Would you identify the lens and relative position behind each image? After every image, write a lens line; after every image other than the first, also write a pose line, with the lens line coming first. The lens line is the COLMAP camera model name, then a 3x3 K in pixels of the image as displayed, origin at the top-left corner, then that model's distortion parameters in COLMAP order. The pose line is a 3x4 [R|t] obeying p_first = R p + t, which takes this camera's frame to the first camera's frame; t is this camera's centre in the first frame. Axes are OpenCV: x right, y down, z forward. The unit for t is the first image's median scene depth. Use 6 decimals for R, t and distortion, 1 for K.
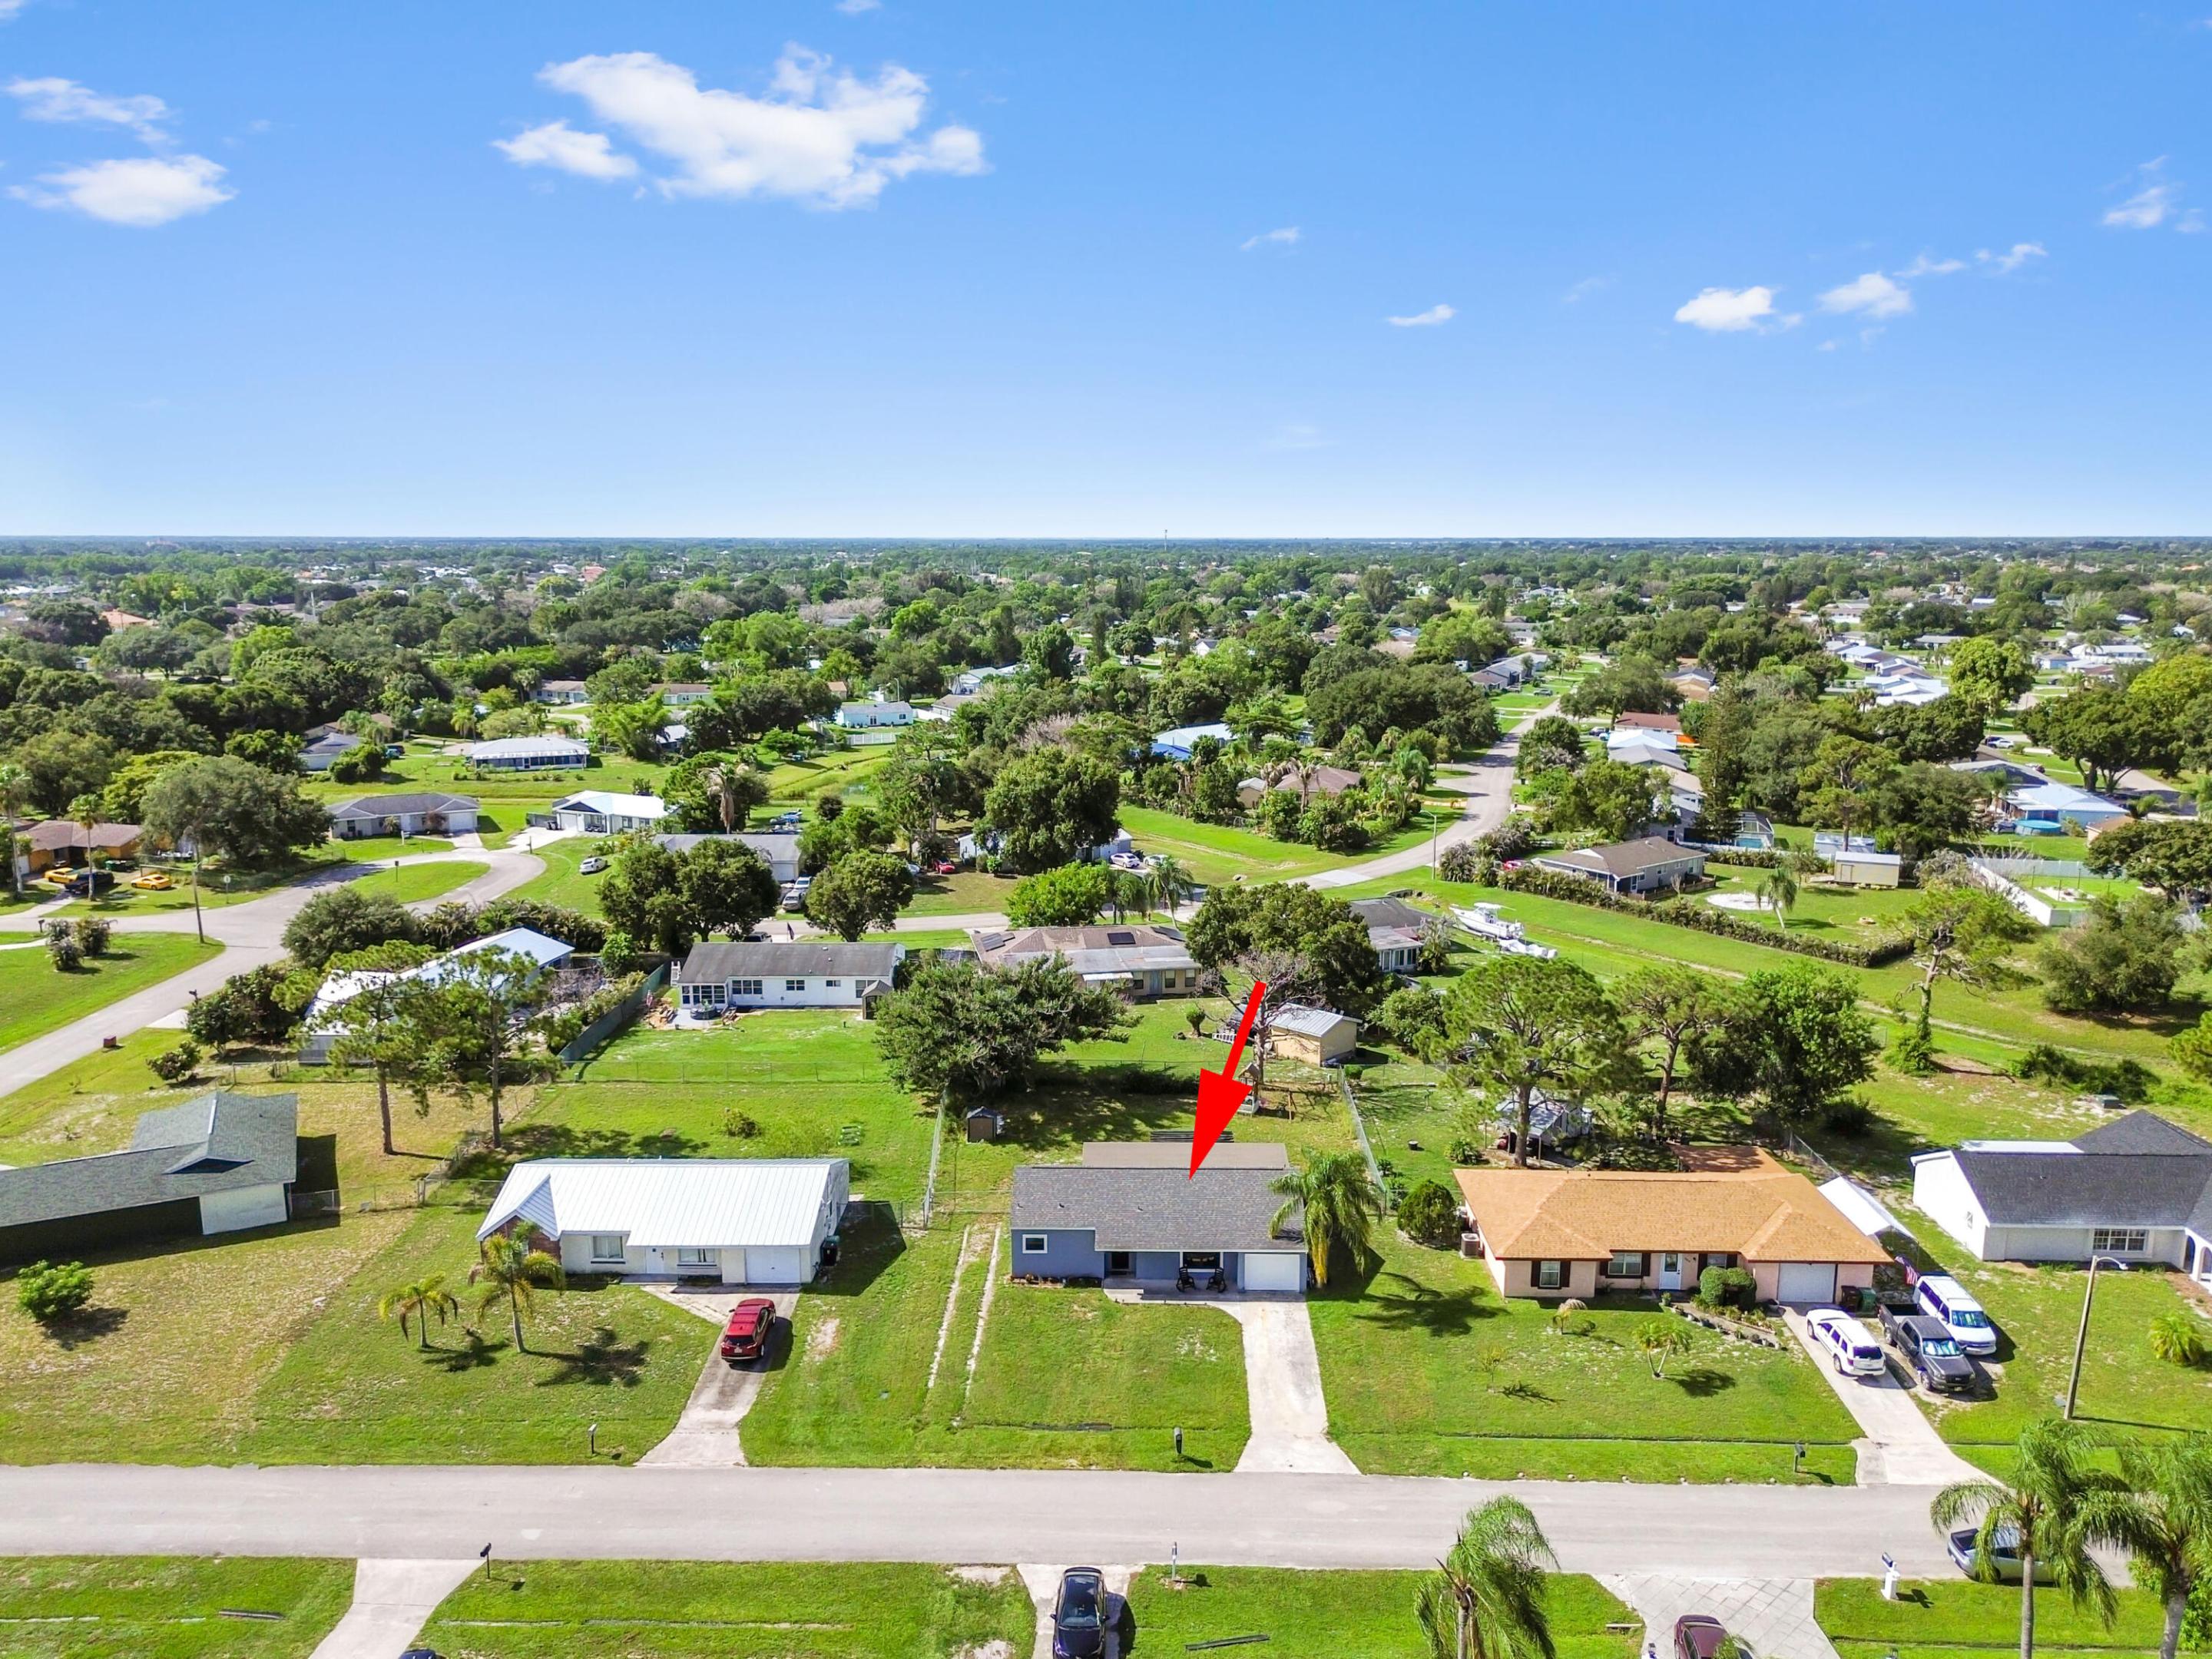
lens RADIAL K [[1602.8, 0, 1111.9], [0, 1602.8, 802.6], [0, 0, 1]] dist [0.076822, -0.066293]
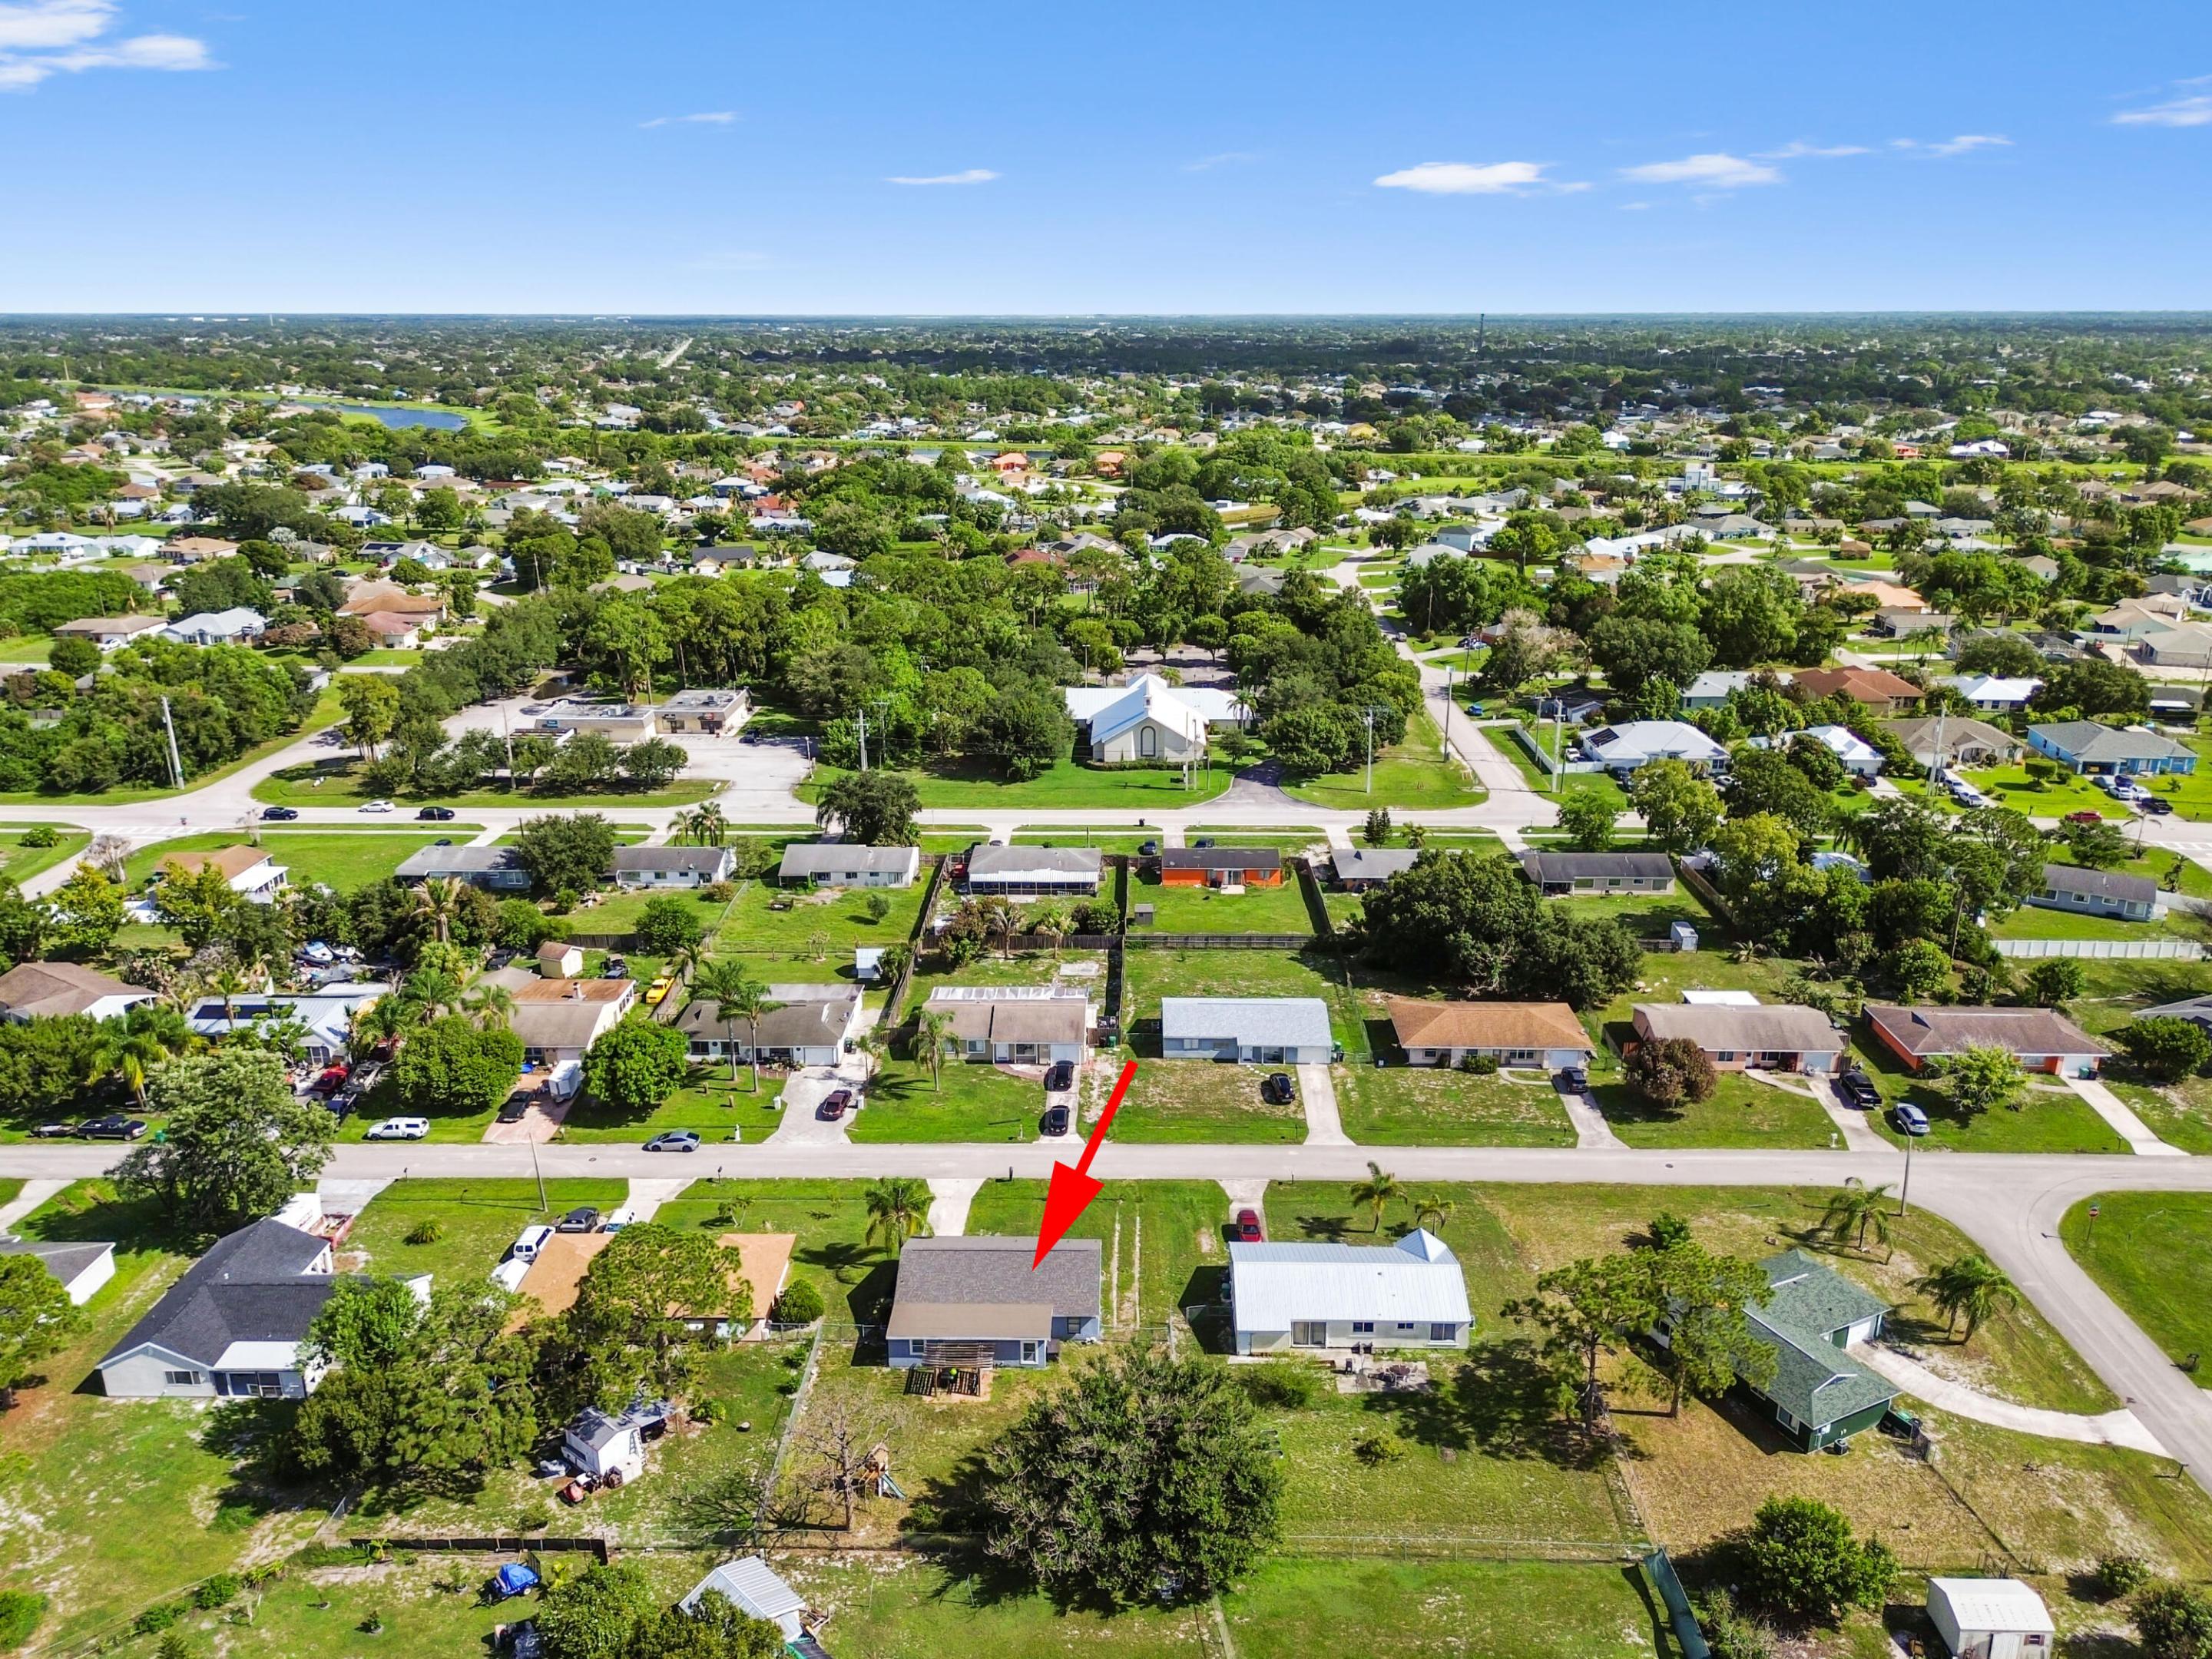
lens RADIAL K [[1602.8, 0, 1111.9], [0, 1602.8, 802.6], [0, 0, 1]] dist [0.076822, -0.066293]
pose [[-0.999895, -0.000858, -0.014489, -0.036067], [-0.007321, 0.891779, 0.452411, -0.588339], [0.012532, 0.452470, -0.891692, 1.595900]]
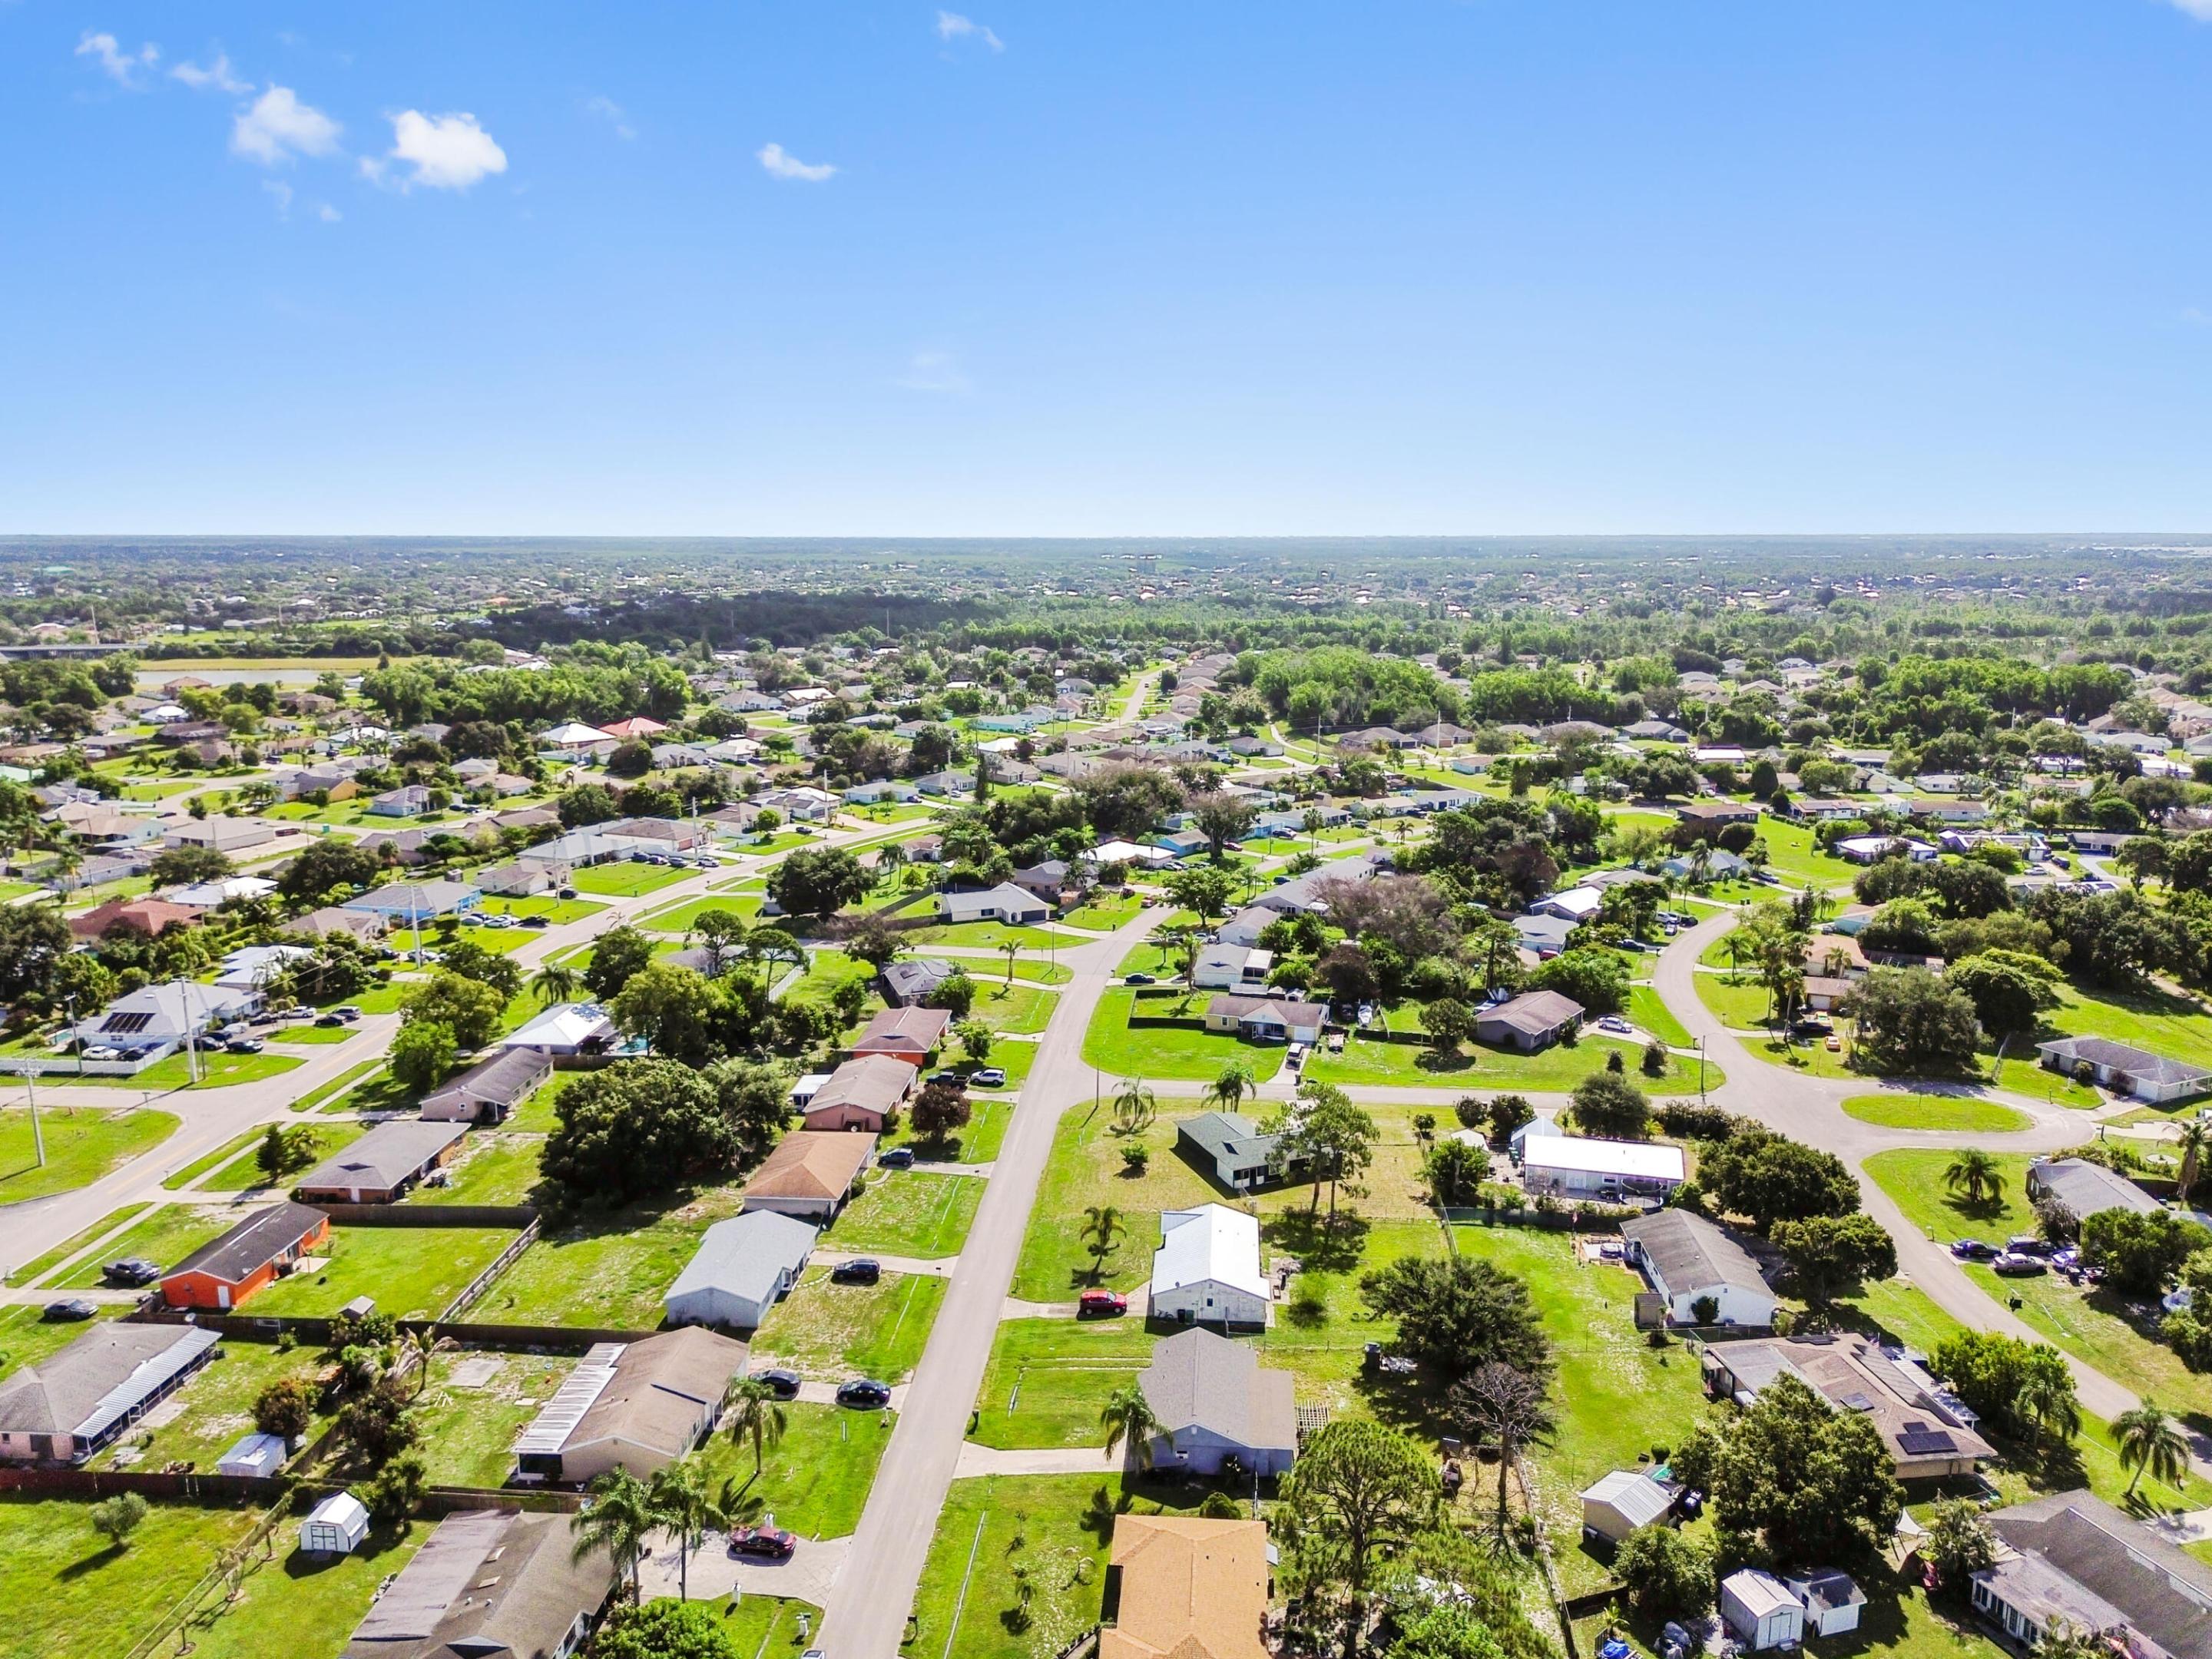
lens RADIAL K [[1602.8, 0, 1111.9], [0, 1602.8, 802.6], [0, 0, 1]] dist [0.076822, -0.066293]
pose [[-0.055454, 0.168679, -0.984110, 1.135972], [-0.165850, 0.970378, 0.175671, -0.437853], [0.984591, 0.172956, -0.025836, 0.656931]]
